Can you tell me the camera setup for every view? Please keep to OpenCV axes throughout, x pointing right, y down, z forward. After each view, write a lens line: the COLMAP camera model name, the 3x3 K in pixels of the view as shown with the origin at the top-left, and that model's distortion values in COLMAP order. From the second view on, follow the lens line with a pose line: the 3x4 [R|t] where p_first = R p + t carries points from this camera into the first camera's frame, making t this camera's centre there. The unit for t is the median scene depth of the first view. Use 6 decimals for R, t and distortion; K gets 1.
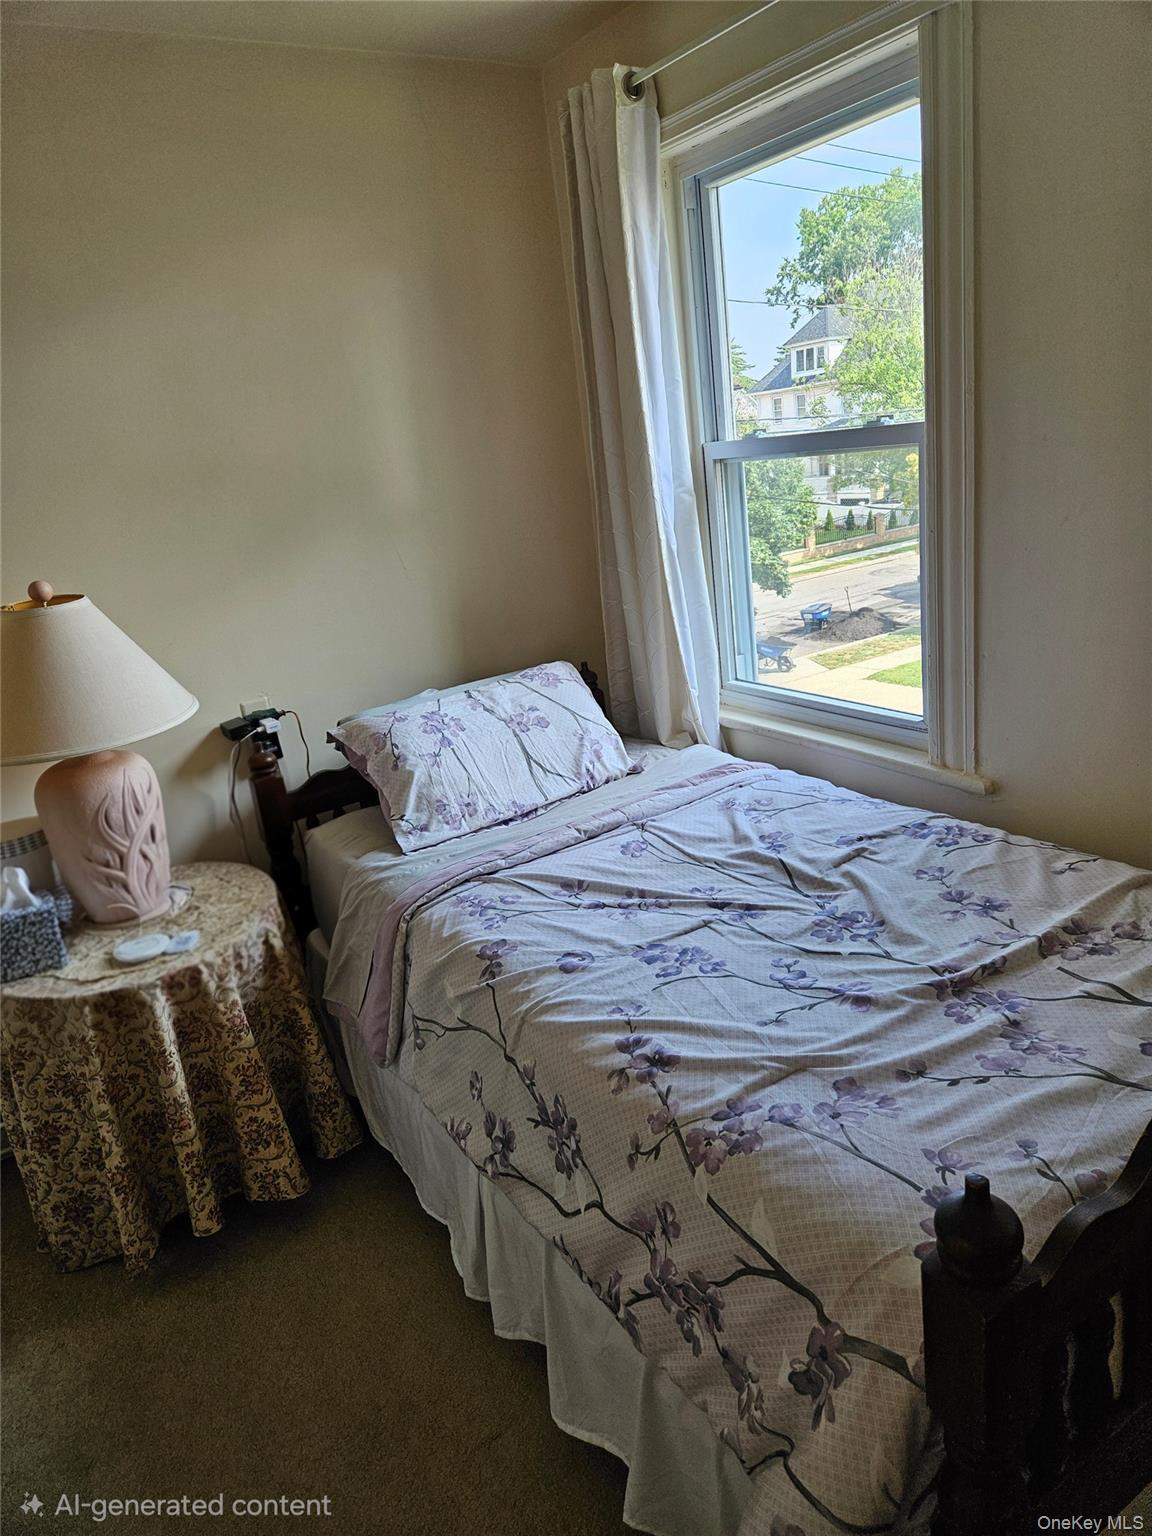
lens RADIAL K [[1032.6, 0, 575.0], [0, 1032.6, 764.9], [0, 0, 1]] dist [0.007996, 0.001112]
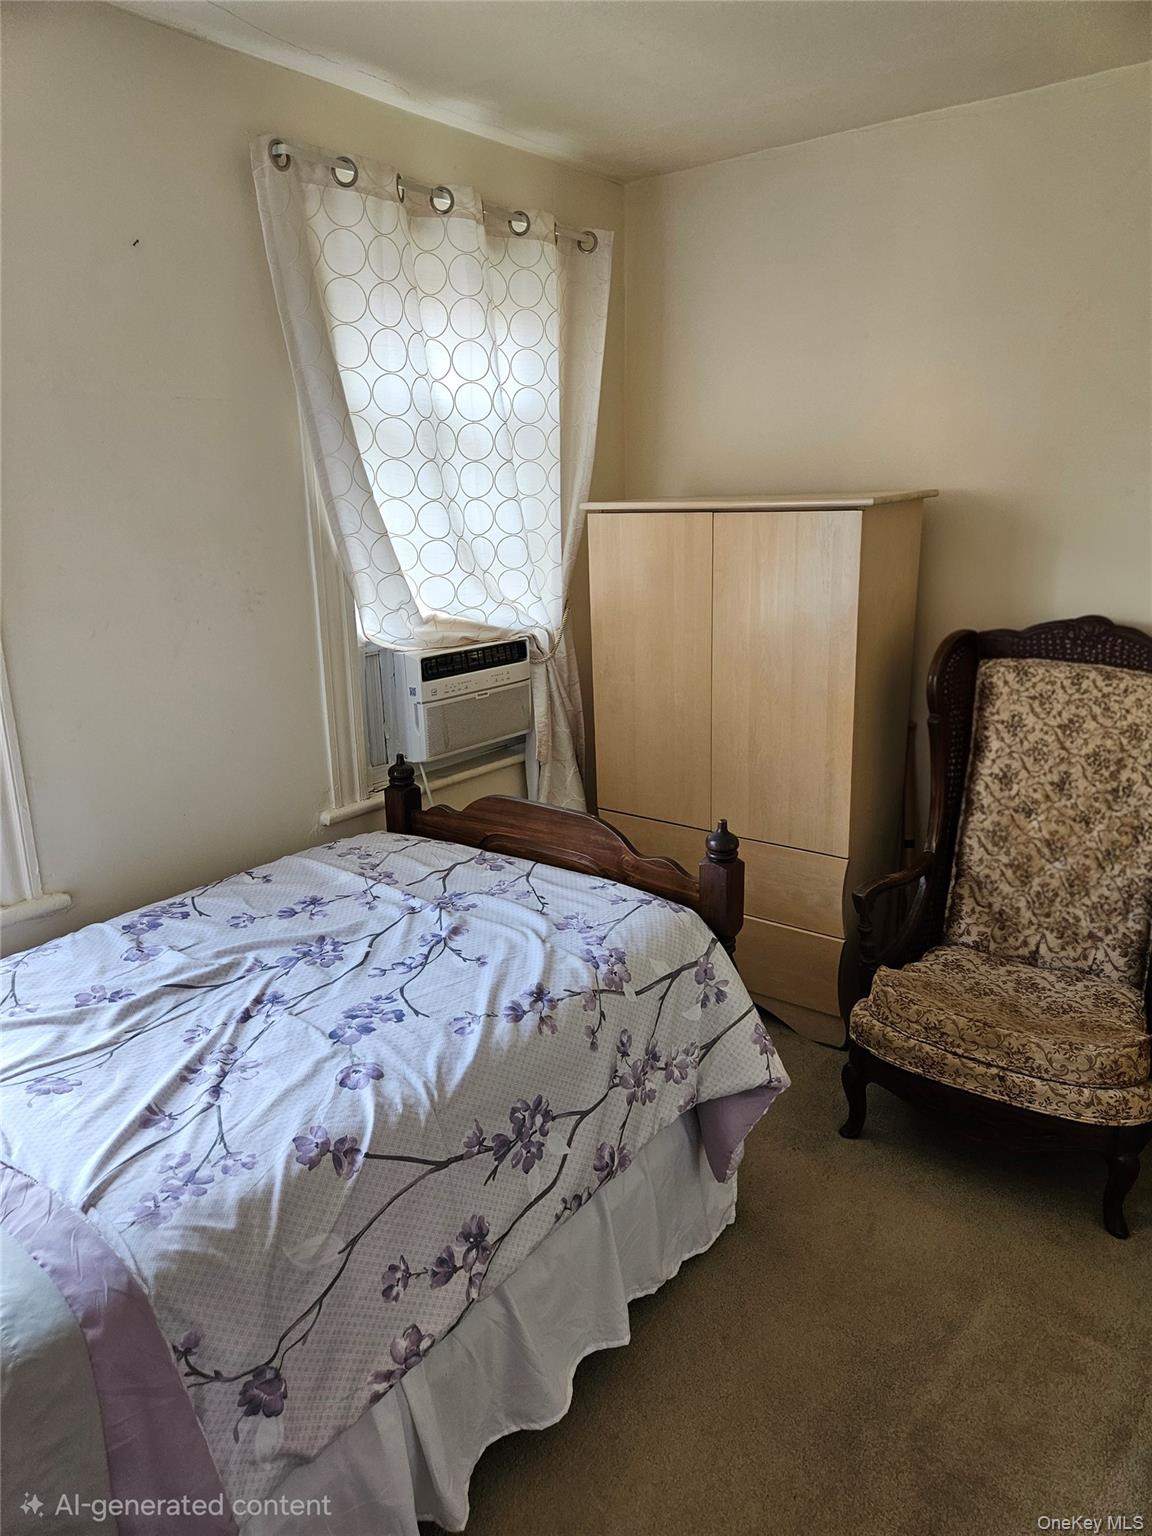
lens RADIAL K [[1032.6, 0, 575.6], [0, 1032.6, 769.2], [0, 0, 1]] dist [0.007996, 0.001112]
pose [[-0.359462, -0.116745, 0.925828, -0.874917], [0.329519, 0.912346, 0.242984, -0.216300], [-0.873043, 0.392422, -0.289484, 0.968781]]
